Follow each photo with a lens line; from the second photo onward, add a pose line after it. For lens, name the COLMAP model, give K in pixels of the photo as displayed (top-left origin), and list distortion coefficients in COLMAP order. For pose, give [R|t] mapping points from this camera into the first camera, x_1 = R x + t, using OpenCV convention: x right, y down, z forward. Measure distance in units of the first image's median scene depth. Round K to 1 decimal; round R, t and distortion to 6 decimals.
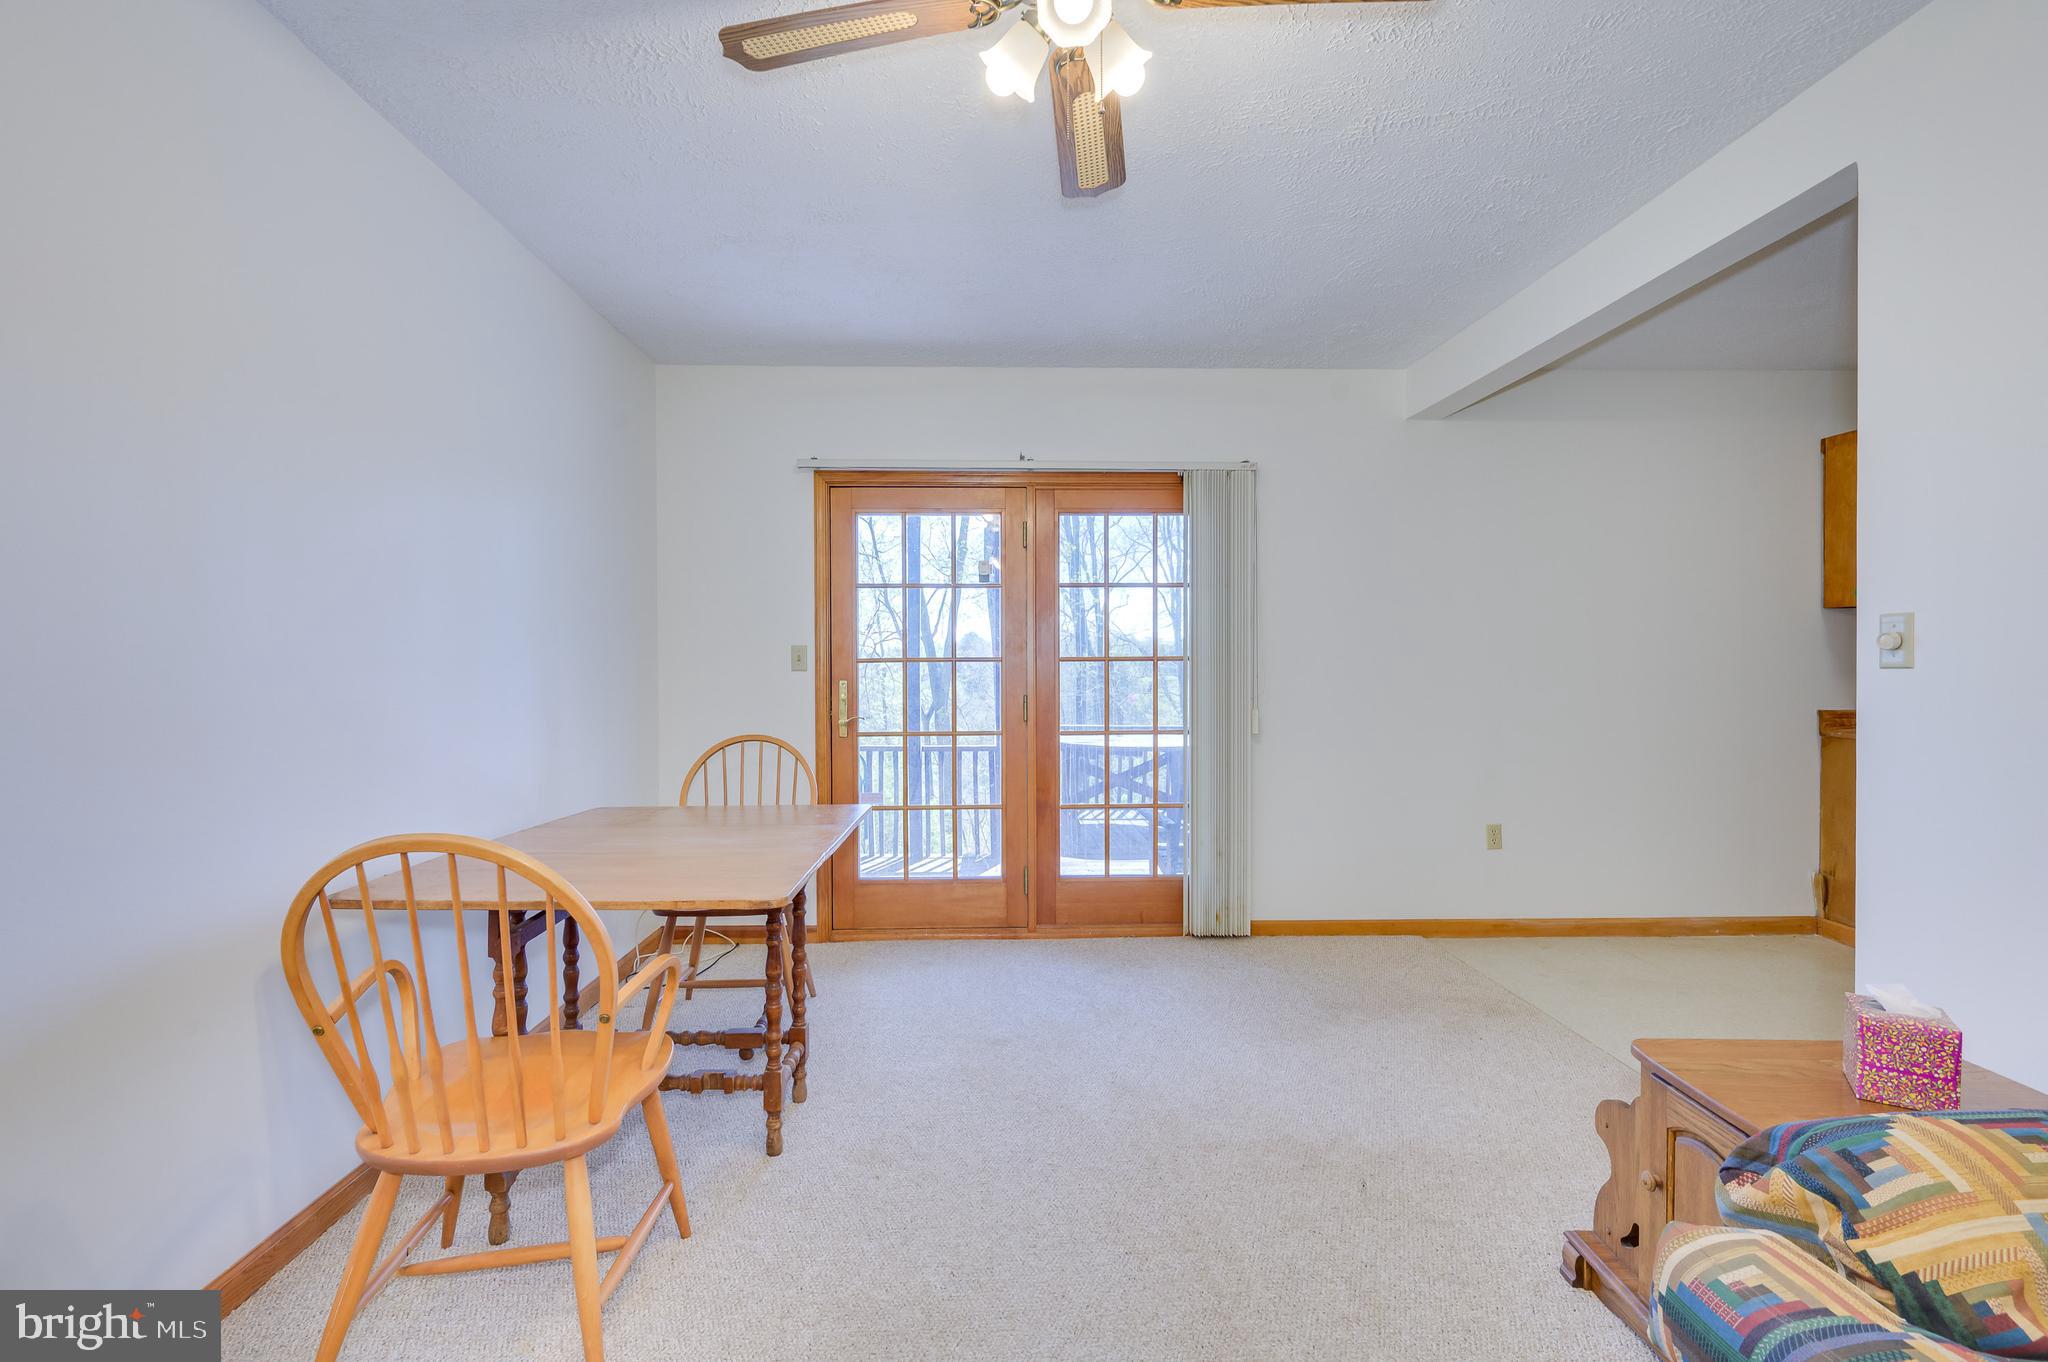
lens RADIAL K [[892.1, 0, 995.4], [0, 892.1, 686.3], [0, 0, 1]] dist [0.006012, 0.000259]
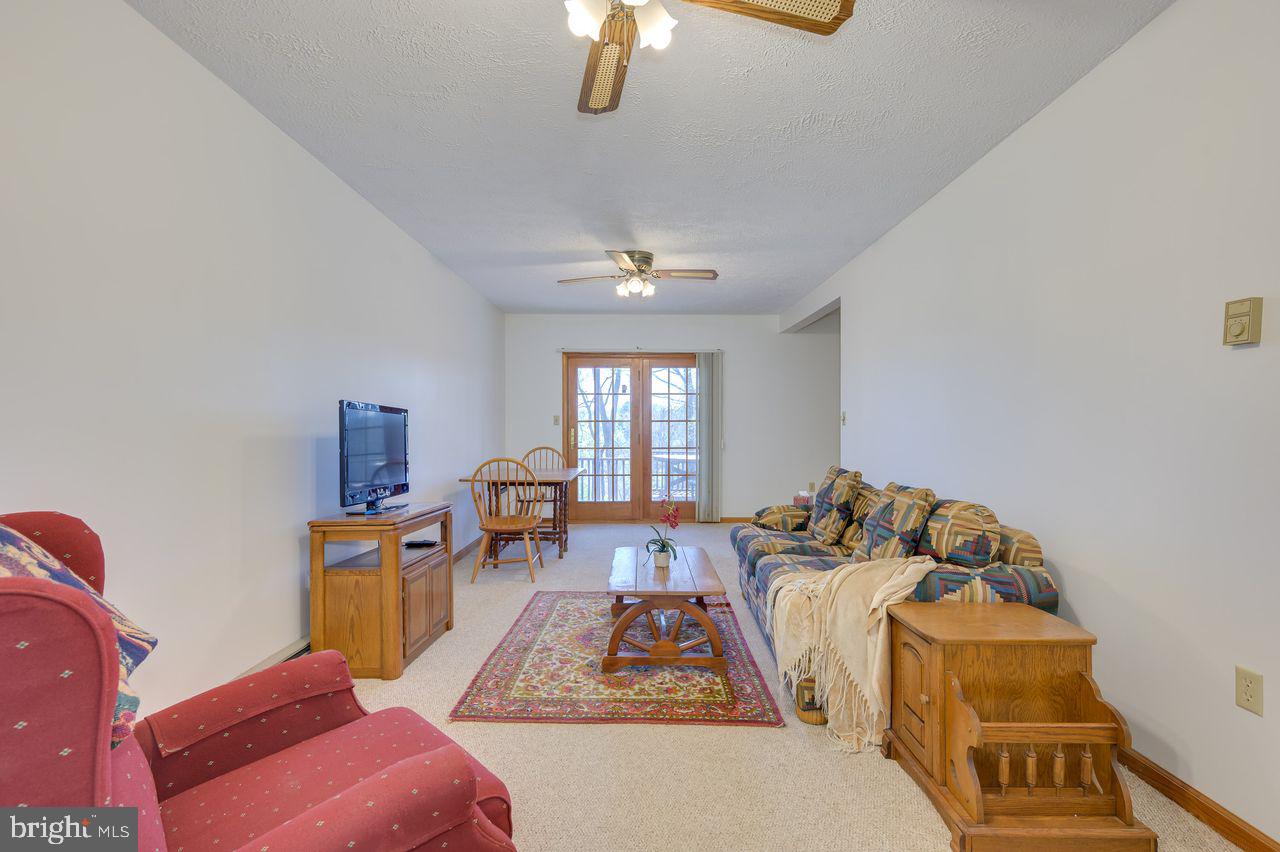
lens RADIAL K [[571.8, 0, 637.8], [0, 571.8, 430.4], [0, 0, 1]] dist [-0.001743, 0.000250]
pose [[0.999925, 0.002731, -0.011929, 0.051277], [-0.002873, 0.999925, -0.011876, 0.019499], [0.011896, 0.011909, 0.999858, -0.752752]]
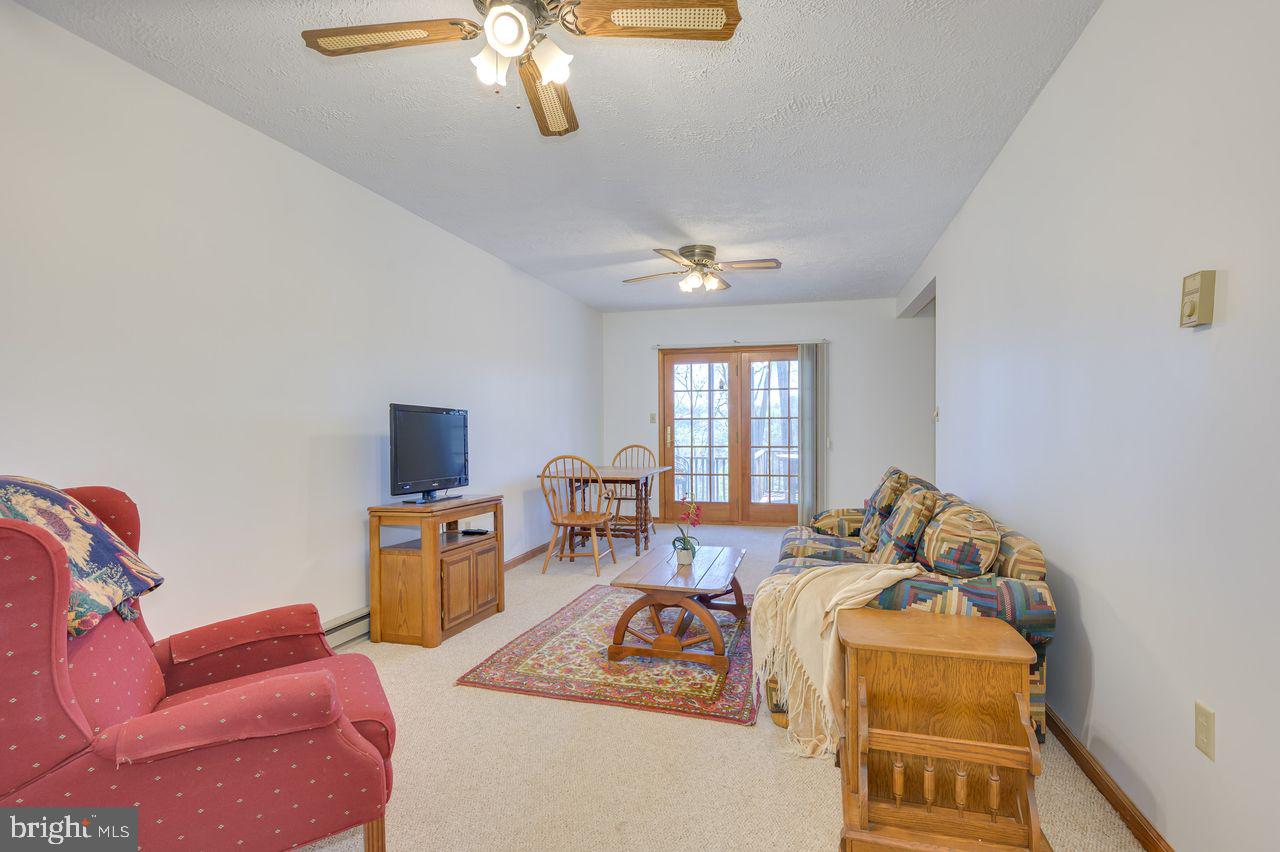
lens RADIAL K [[611.1, 0, 642.1], [0, 611.1, 434.3], [0, 0, 1]] dist [0.001625, -0.000702]
pose [[0.961262, 0.001641, -0.275632, 0.259412], [-0.002016, 0.999997, -0.001078, 0.019079], [0.275629, 0.001592, 0.961263, -0.792987]]
